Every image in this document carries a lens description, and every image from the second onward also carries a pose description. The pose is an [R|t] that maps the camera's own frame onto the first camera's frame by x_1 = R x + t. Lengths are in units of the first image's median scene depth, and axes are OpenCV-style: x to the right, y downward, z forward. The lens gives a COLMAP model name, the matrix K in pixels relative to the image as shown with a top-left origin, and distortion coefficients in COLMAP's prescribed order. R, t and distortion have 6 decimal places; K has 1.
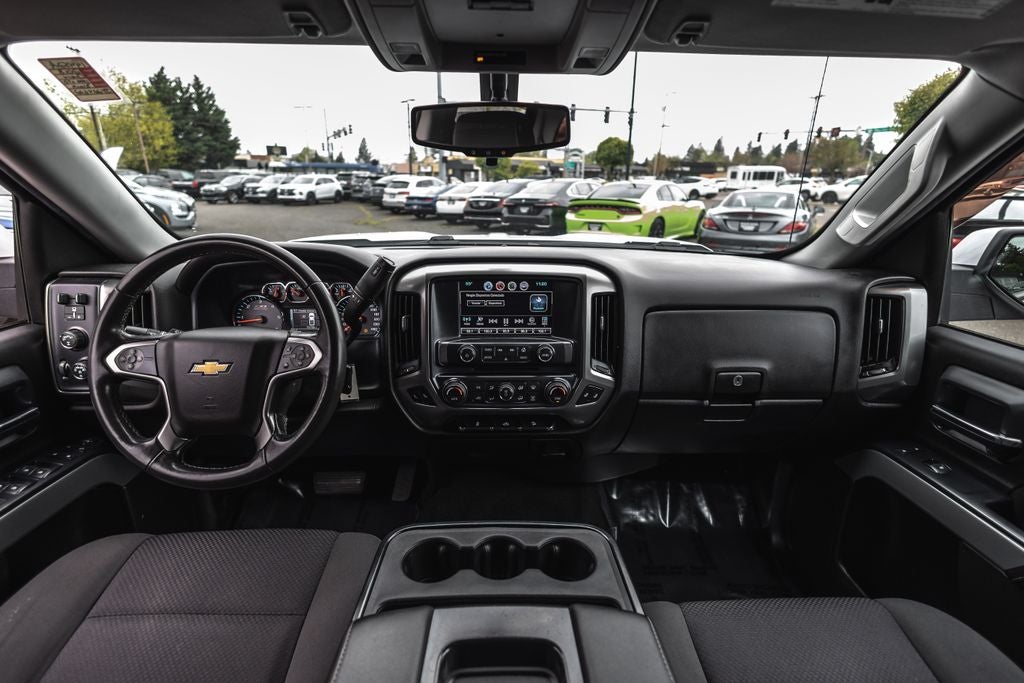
lens RADIAL K [[469.1, 0, 512.0], [0, 469.1, 341.5], [0, 0, 1]] dist [-0.001180, 0.000646]
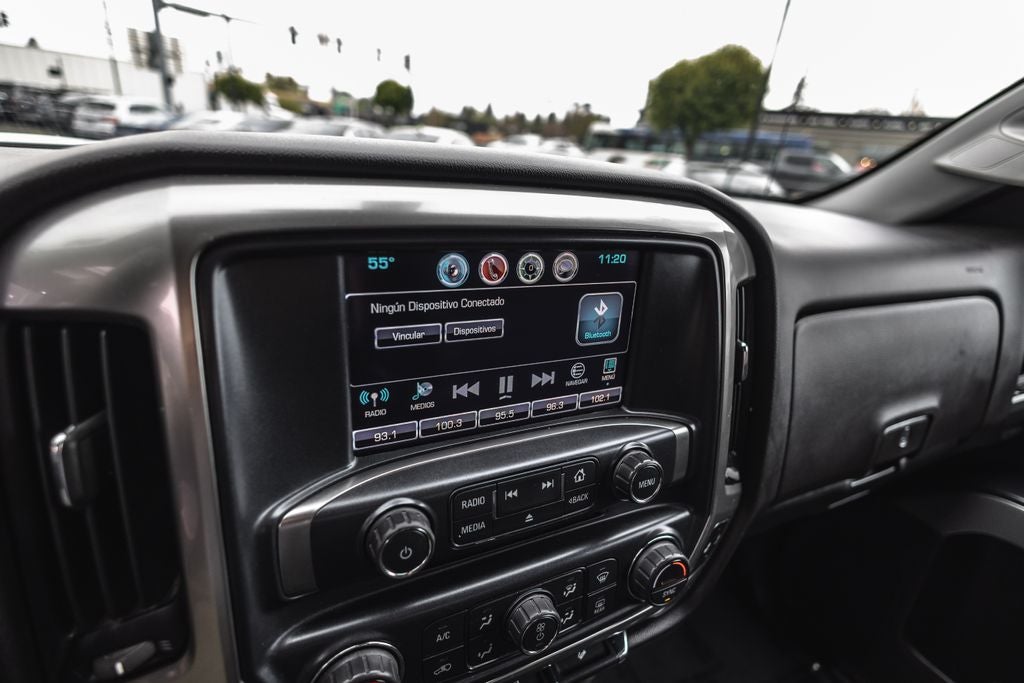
lens RADIAL K [[469.1, 0, 512.0], [0, 469.1, 341.5], [0, 0, 1]] dist [-0.001180, 0.000646]
pose [[0.899127, -0.088829, 0.428579, -0.137996], [0.051971, 0.993929, 0.096975, -0.101015], [-0.434591, -0.064919, 0.898285, 0.735421]]
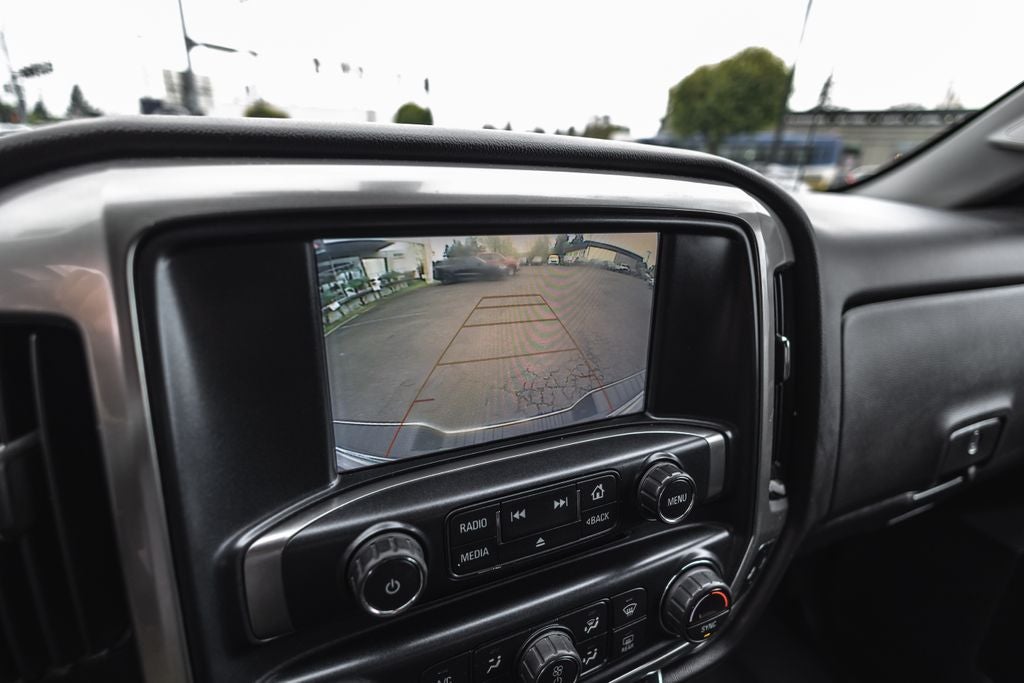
lens RADIAL K [[468.3, 0, 514.8], [0, 468.3, 347.2], [0, 0, 1]] dist [0.002948, -0.000982]
pose [[0.917272, -0.107668, 0.383432, -0.111315], [0.086676, 0.993655, 0.071667, -0.086965], [-0.388716, -0.032504, 0.920784, 0.761860]]
